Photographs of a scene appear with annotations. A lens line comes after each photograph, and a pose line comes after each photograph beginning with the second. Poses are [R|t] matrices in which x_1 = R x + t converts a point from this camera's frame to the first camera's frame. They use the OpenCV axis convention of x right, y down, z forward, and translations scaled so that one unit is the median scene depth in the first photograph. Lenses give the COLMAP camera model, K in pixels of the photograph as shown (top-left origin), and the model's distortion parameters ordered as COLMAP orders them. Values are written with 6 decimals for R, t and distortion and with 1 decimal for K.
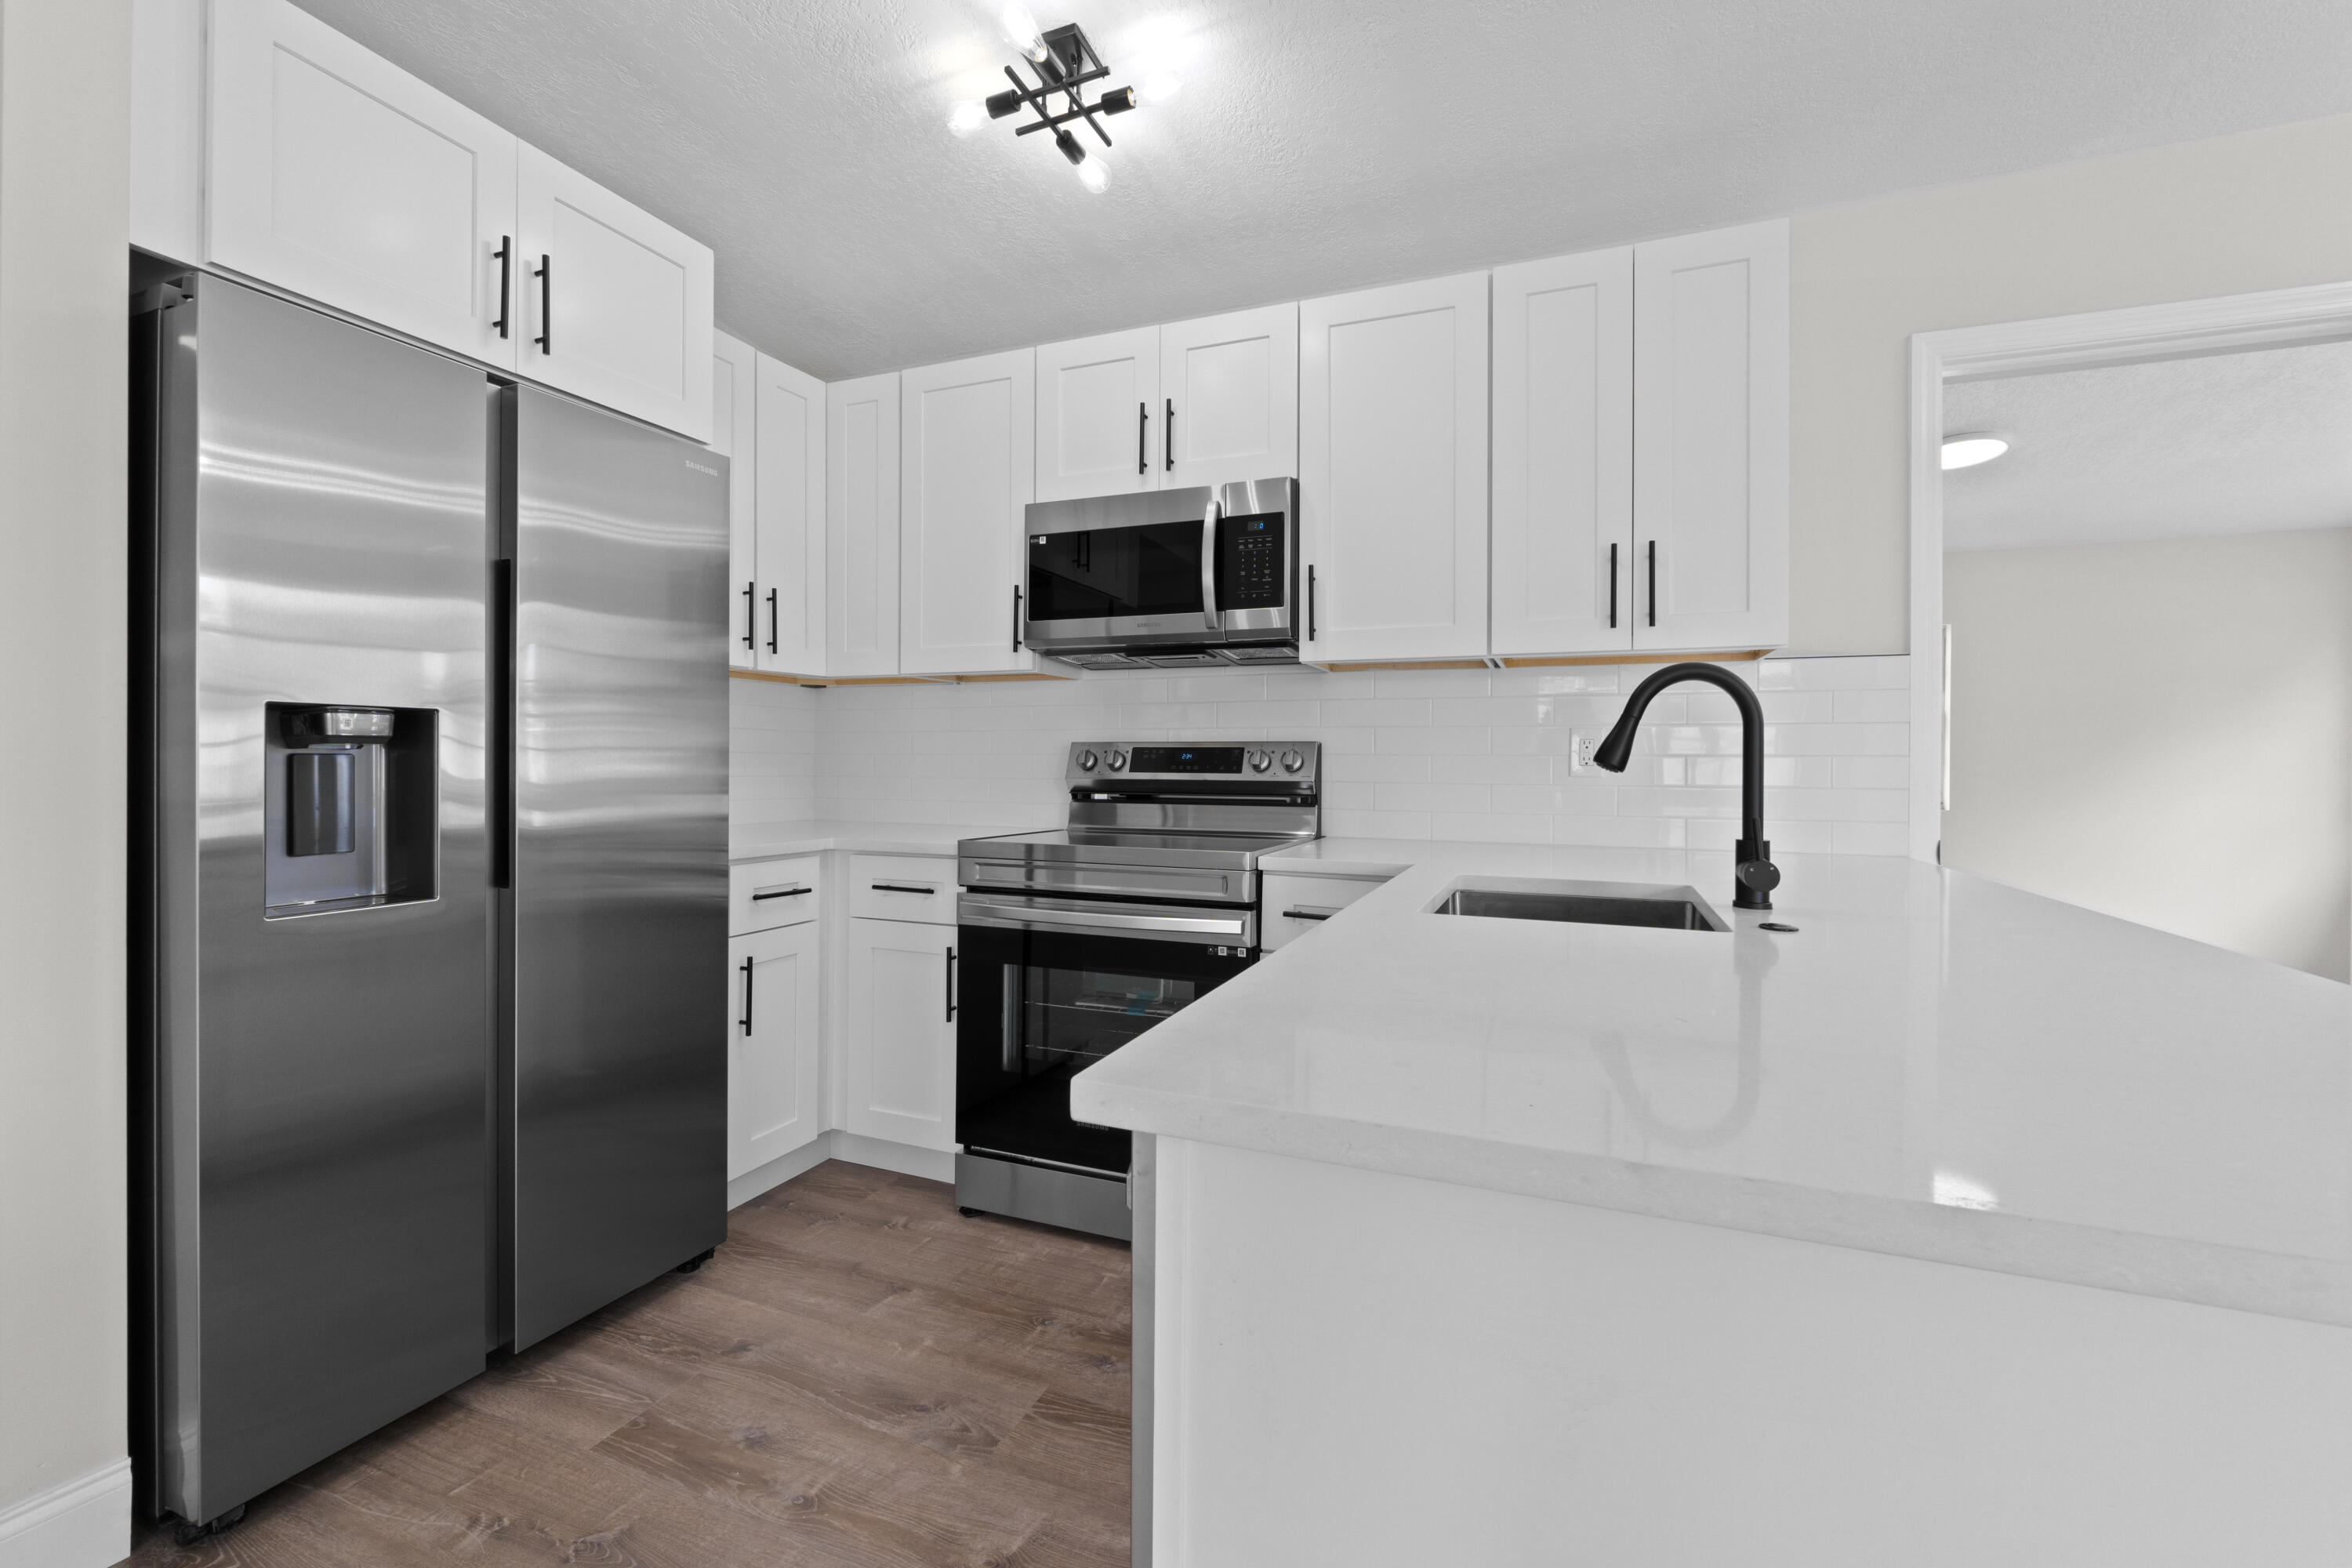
lens RADIAL K [[994.6, 0, 1177.8], [0, 994.6, 763.7], [0, 0, 1]] dist [-0.005767, -0.000912]
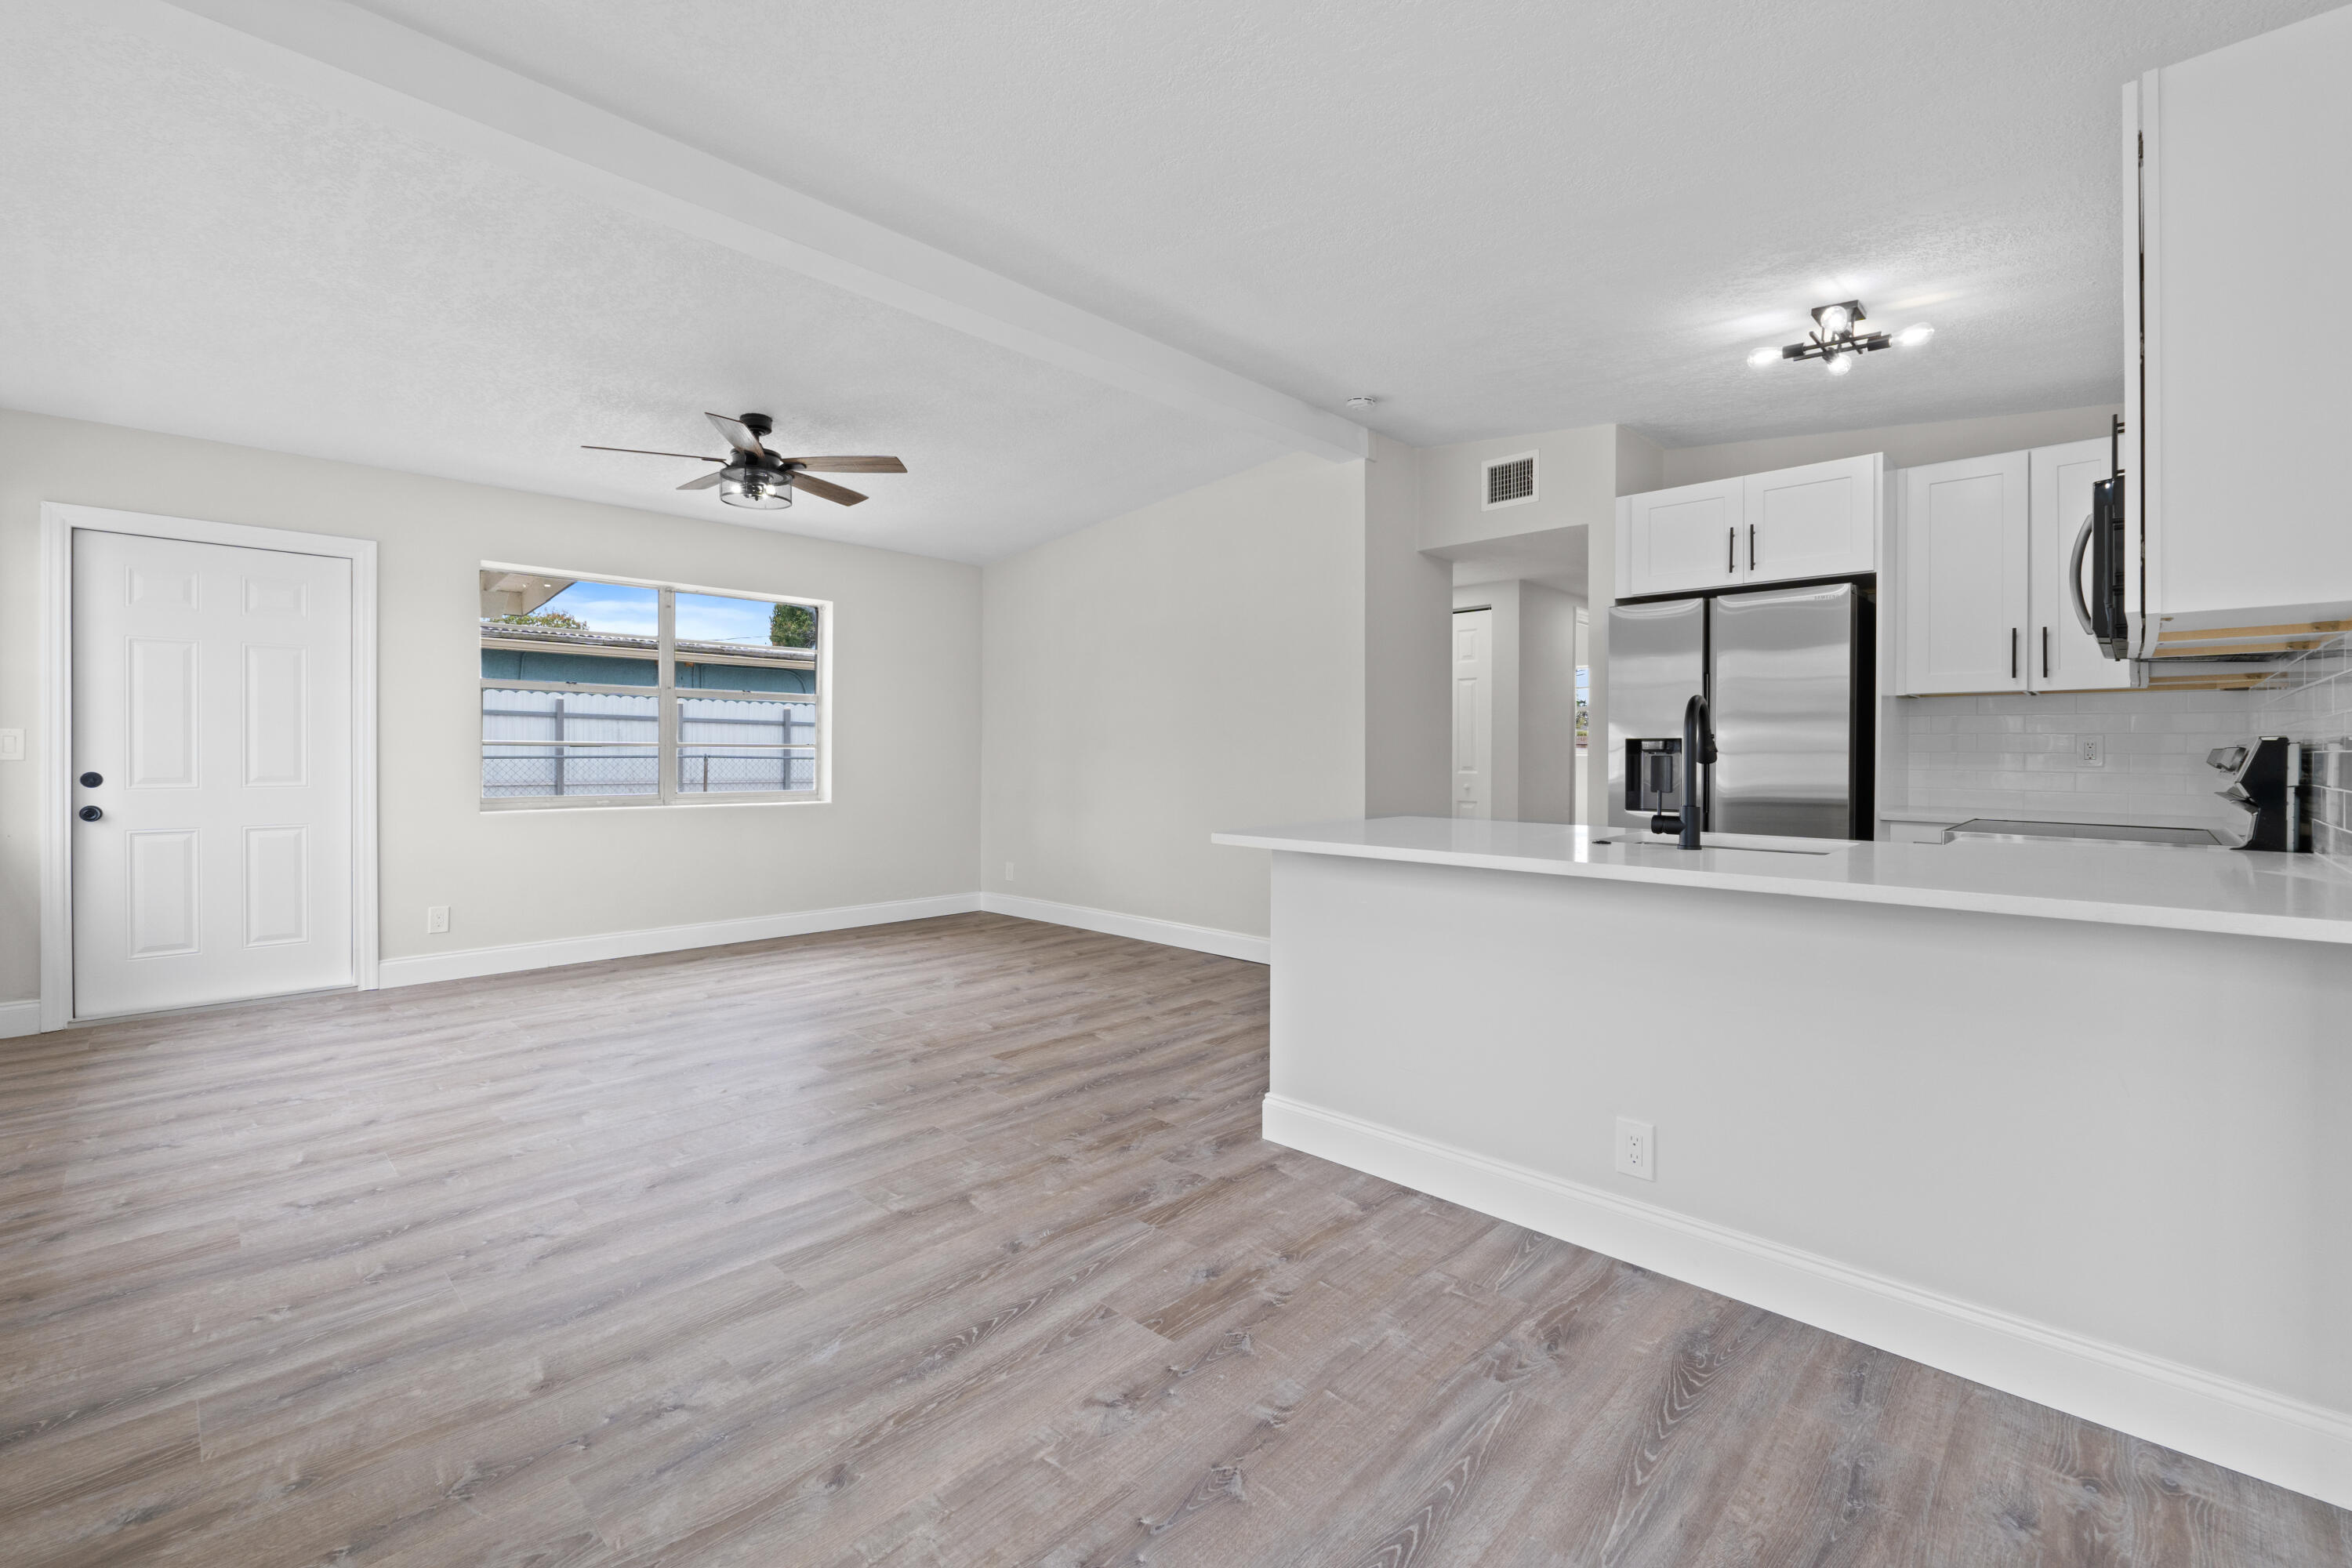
lens RADIAL K [[994.6, 0, 1193.3], [0, 994.6, 762.1], [0, 0, 1]] dist [-0.005767, -0.000912]
pose [[-0.360145, 0.000063, -0.932896, 1.407798], [-0.010153, 0.999941, 0.003987, 0.005342], [0.932841, 0.010908, -0.360123, 0.503774]]
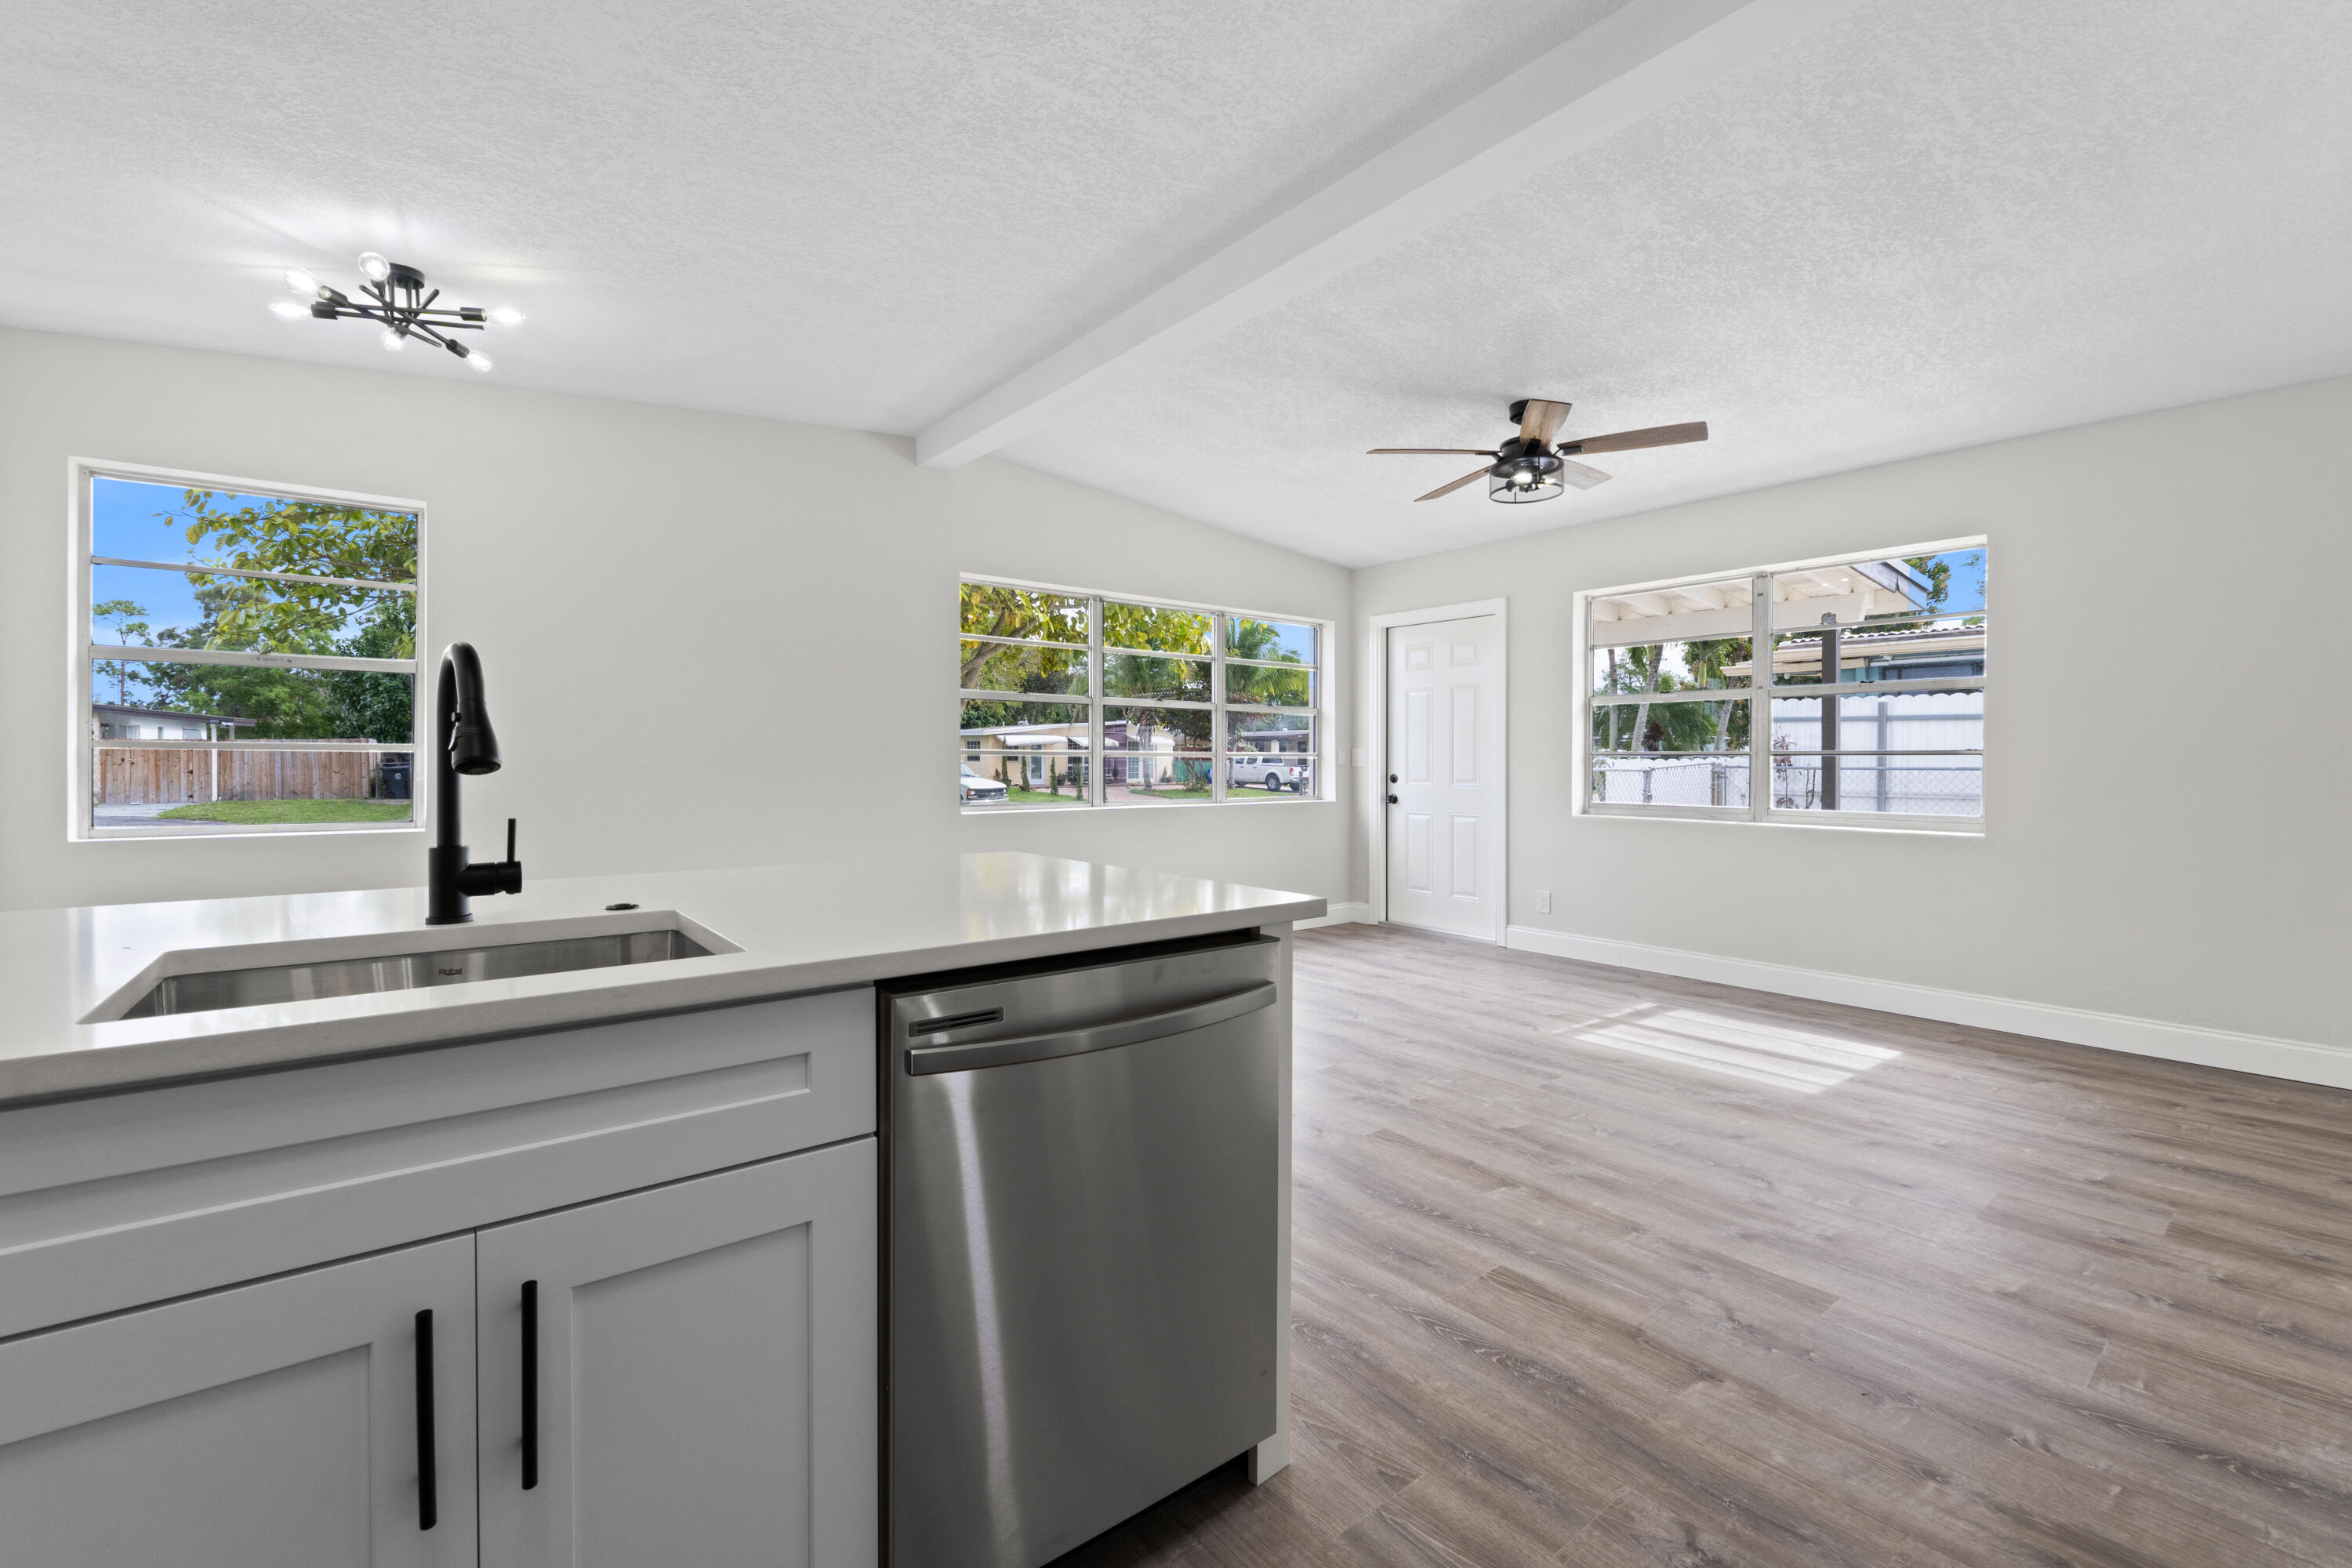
lens RADIAL K [[994.6, 0, 1172.8], [0, 994.6, 763.1], [0, 0, 1]] dist [-0.005767, -0.000912]
pose [[-0.868265, -0.008623, 0.496026, -0.261030], [-0.004176, 0.999941, 0.010072, -0.006649], [-0.496083, 0.006673, -0.868250, 0.878207]]
